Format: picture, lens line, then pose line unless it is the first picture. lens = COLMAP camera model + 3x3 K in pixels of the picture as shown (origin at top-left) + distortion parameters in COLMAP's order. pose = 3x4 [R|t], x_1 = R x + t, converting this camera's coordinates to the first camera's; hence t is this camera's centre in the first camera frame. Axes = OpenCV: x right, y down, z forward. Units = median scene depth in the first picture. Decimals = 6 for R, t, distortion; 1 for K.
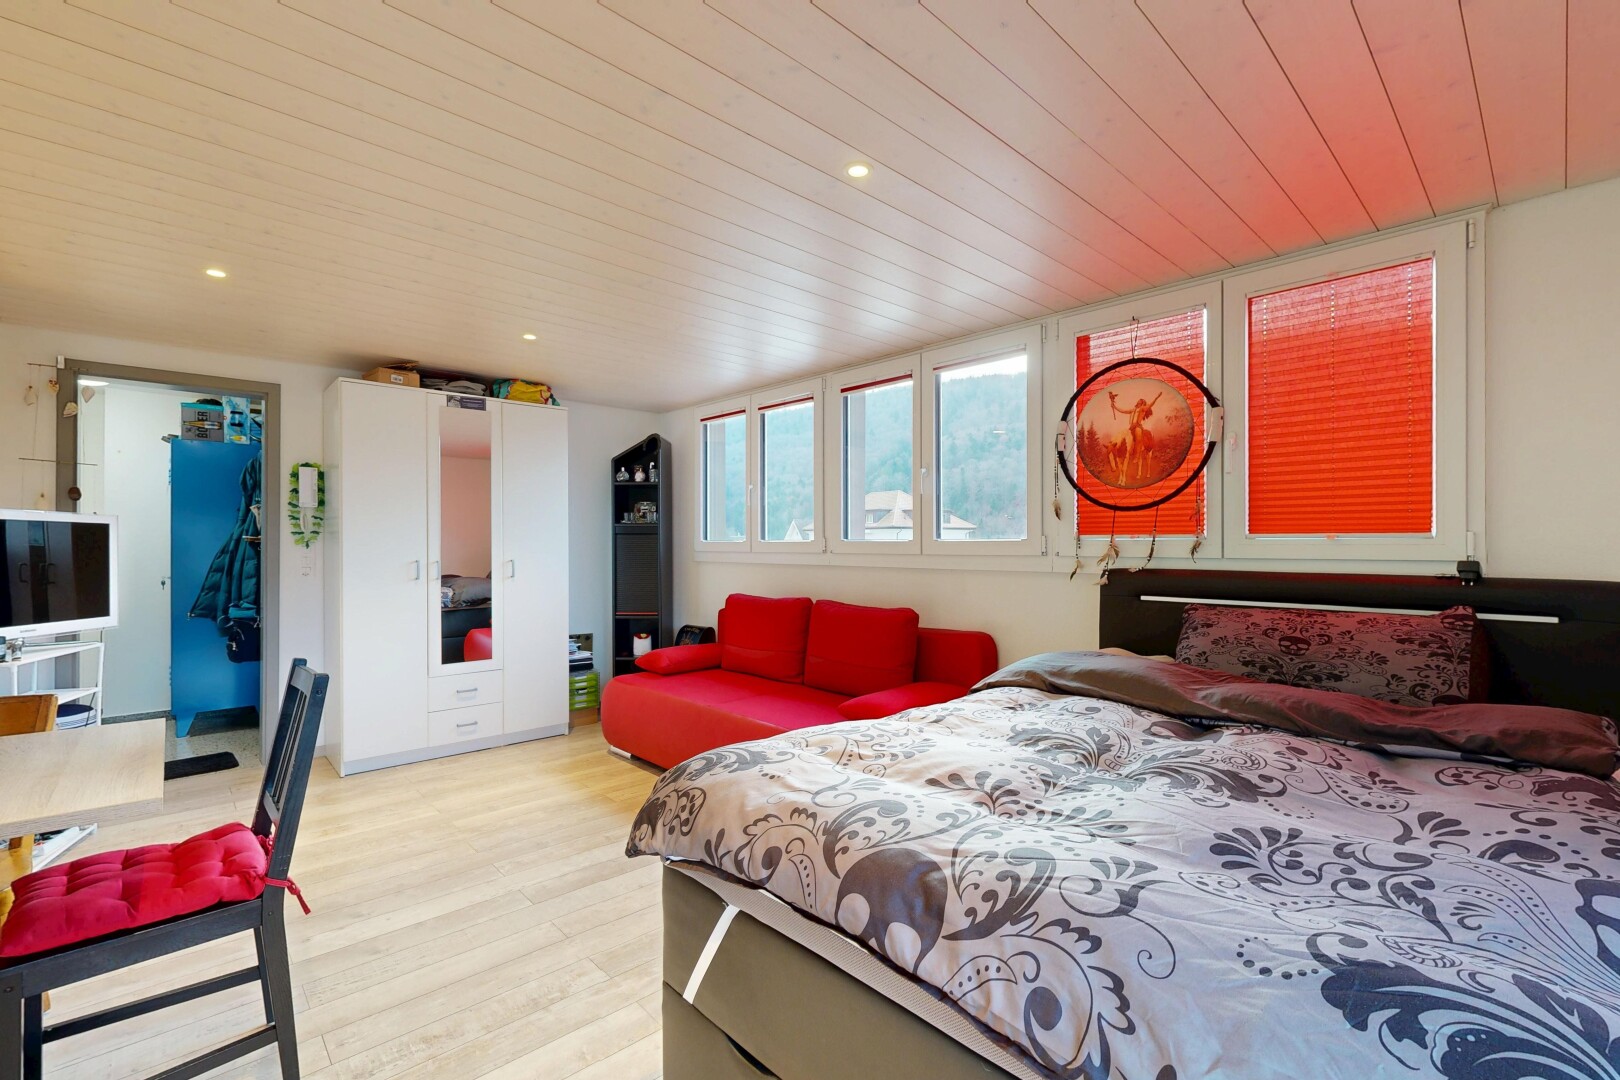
lens RADIAL K [[702.2, 0, 811.2], [0, 702.2, 544.8], [0, 0, 1]] dist [0.000269, -0.000054]
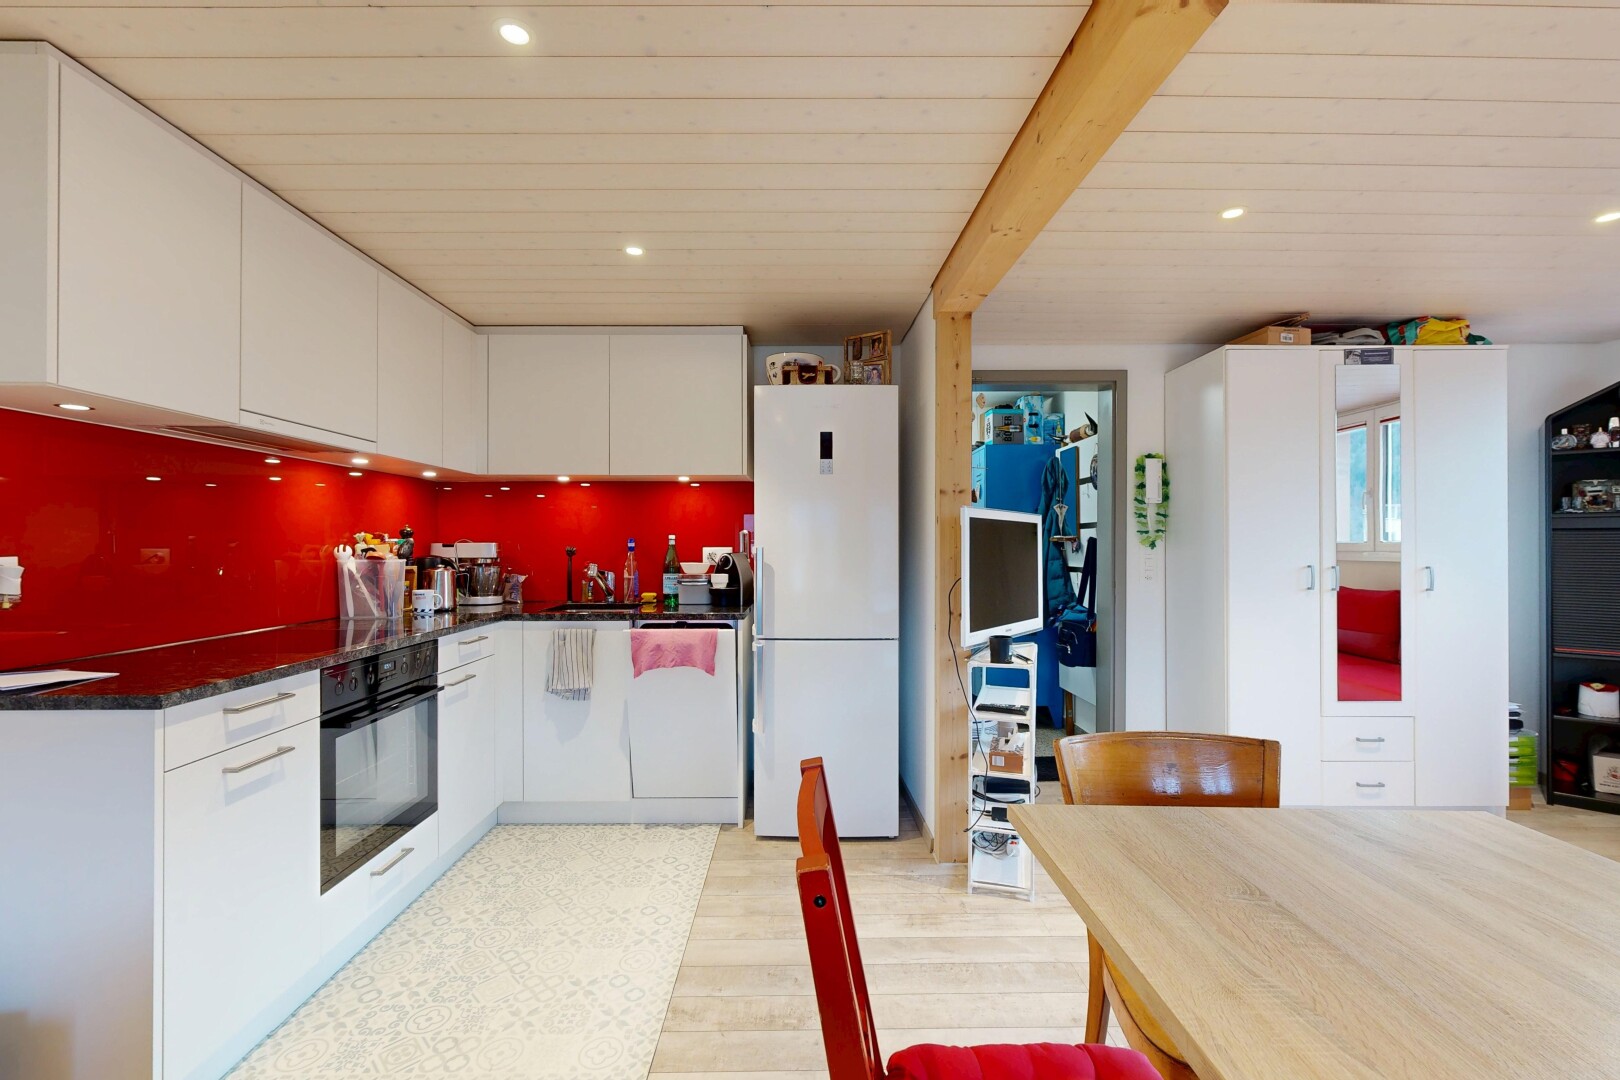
lens RADIAL K [[702.2, 0, 807.6], [0, 702.2, 540.0], [0, 0, 1]] dist [0.000269, -0.000054]
pose [[0.741129, -0.003294, -0.671355, -0.435161], [-0.001247, 0.999979, -0.006283, -0.000092], [0.671362, 0.005493, 0.741109, 0.039475]]
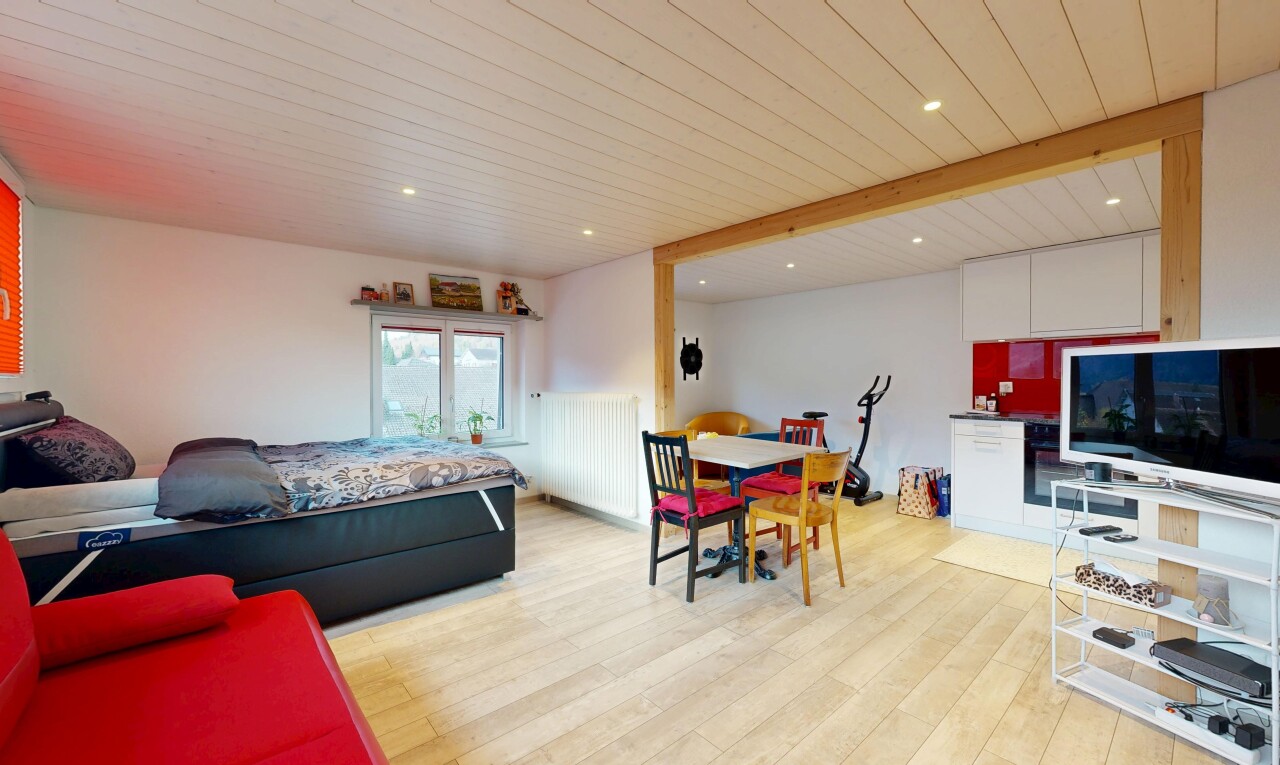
lens RADIAL K [[500.9, 0, 642.3], [0, 500.9, 383.4], [0, 0, 1]] dist [0.000914, 0.000011]
pose [[-0.999373, 0.001040, 0.035405, -0.303458], [0.001320, 0.999968, 0.007886, -0.000071], [-0.035396, 0.007927, -0.999342, 1.134778]]
